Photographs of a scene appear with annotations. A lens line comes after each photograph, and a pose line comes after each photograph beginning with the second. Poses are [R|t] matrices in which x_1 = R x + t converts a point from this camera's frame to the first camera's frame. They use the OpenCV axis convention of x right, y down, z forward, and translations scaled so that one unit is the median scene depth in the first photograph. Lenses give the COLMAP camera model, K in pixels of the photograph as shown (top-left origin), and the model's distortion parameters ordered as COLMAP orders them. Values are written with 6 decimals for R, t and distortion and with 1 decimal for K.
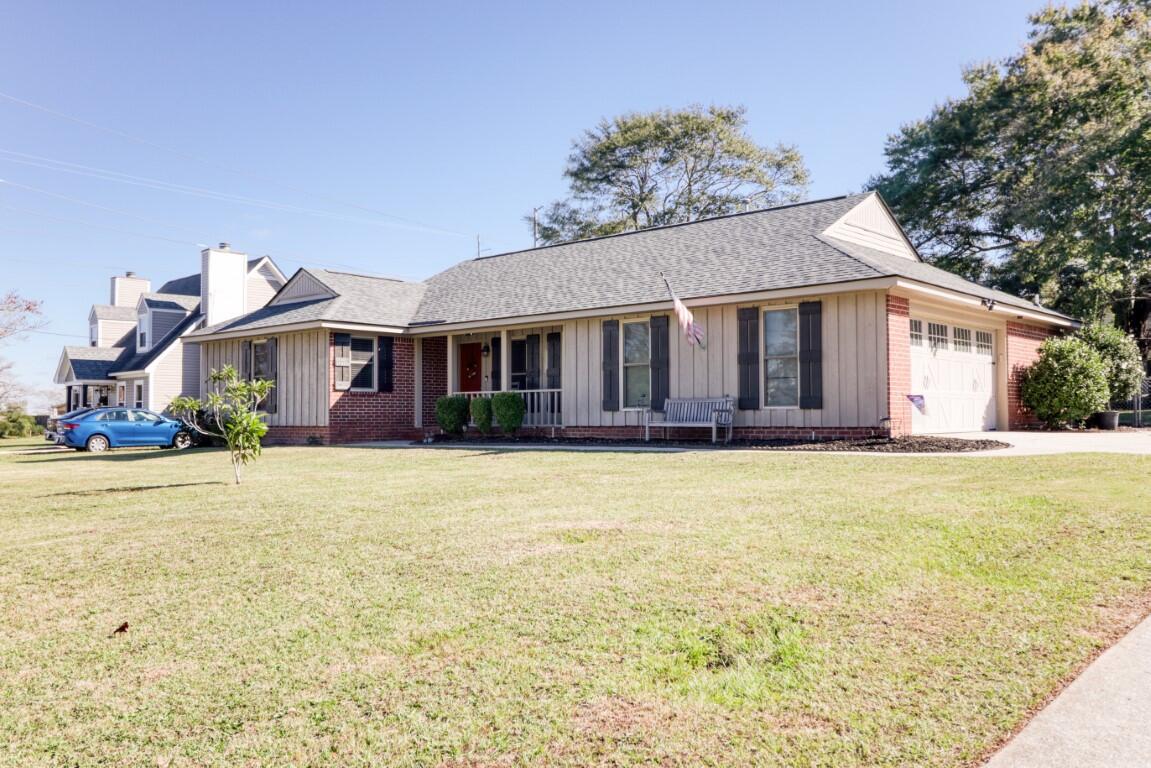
lens RADIAL K [[933.1, 0, 569.0], [0, 933.1, 384.9], [0, 0, 1]] dist [-0.030232, -0.018861]
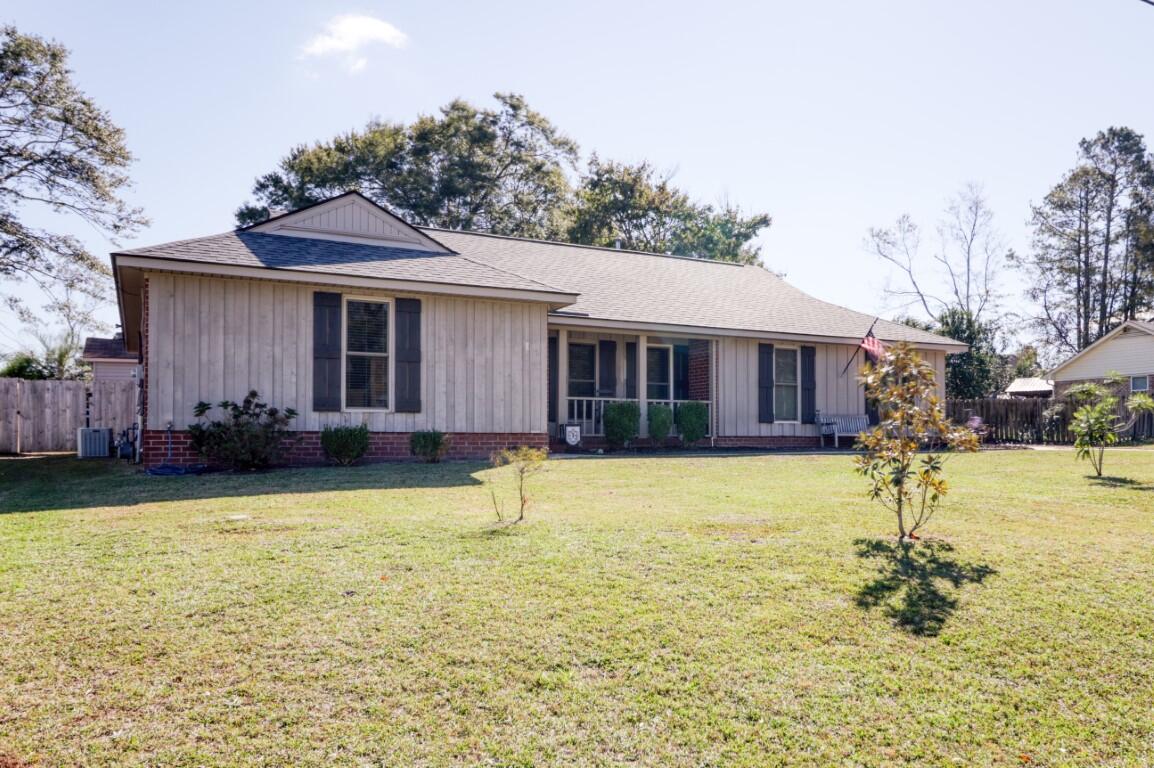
lens RADIAL K [[974.7, 0, 582.4], [0, 974.7, 384.9], [0, 0, 1]] dist [0.014632, 0.001867]
pose [[0.325155, 0.066170, 0.943343, -1.133856], [-0.032694, 0.997739, -0.058717, 0.058211], [-0.945095, -0.011750, 0.326583, 0.810506]]
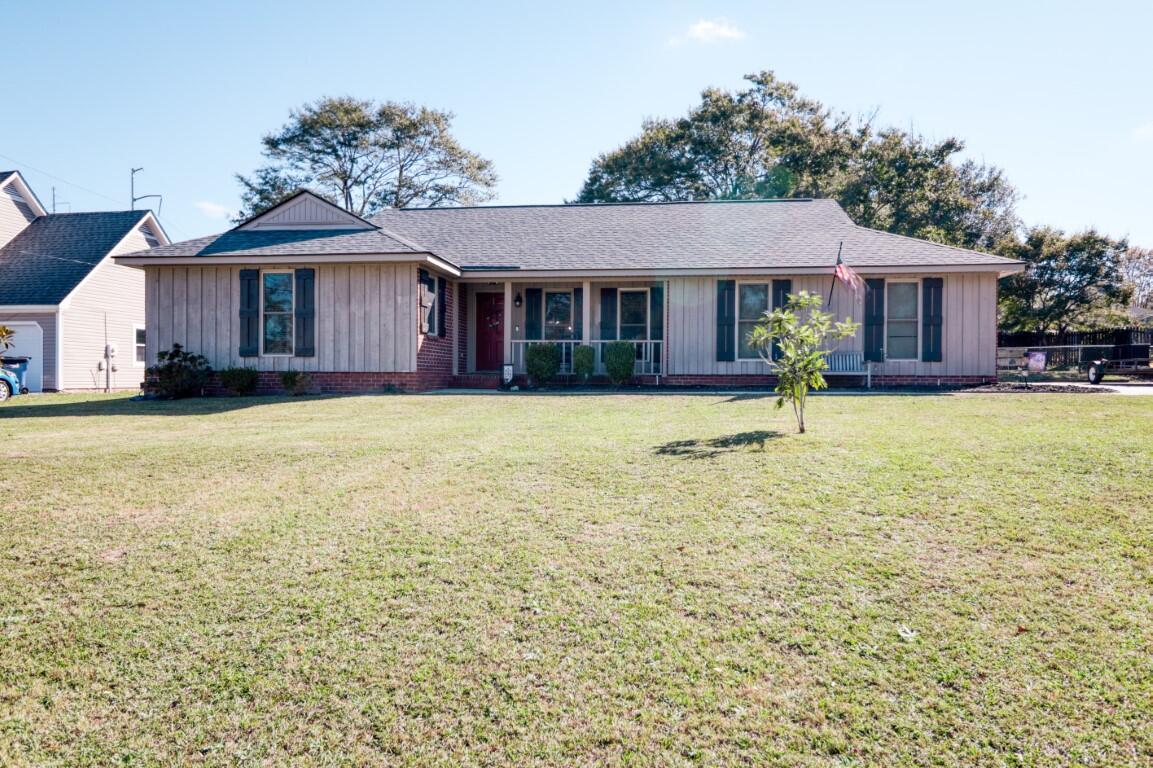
lens RADIAL K [[749.5, 0, 580.5], [0, 749.5, 384.1], [0, 0, 1]] dist [-0.001563, 0.000962]
pose [[0.827526, 0.009863, 0.561341, -0.595242], [-0.030142, 0.999184, 0.026878, 0.035972], [-0.560618, -0.039162, 0.827148, 0.345205]]
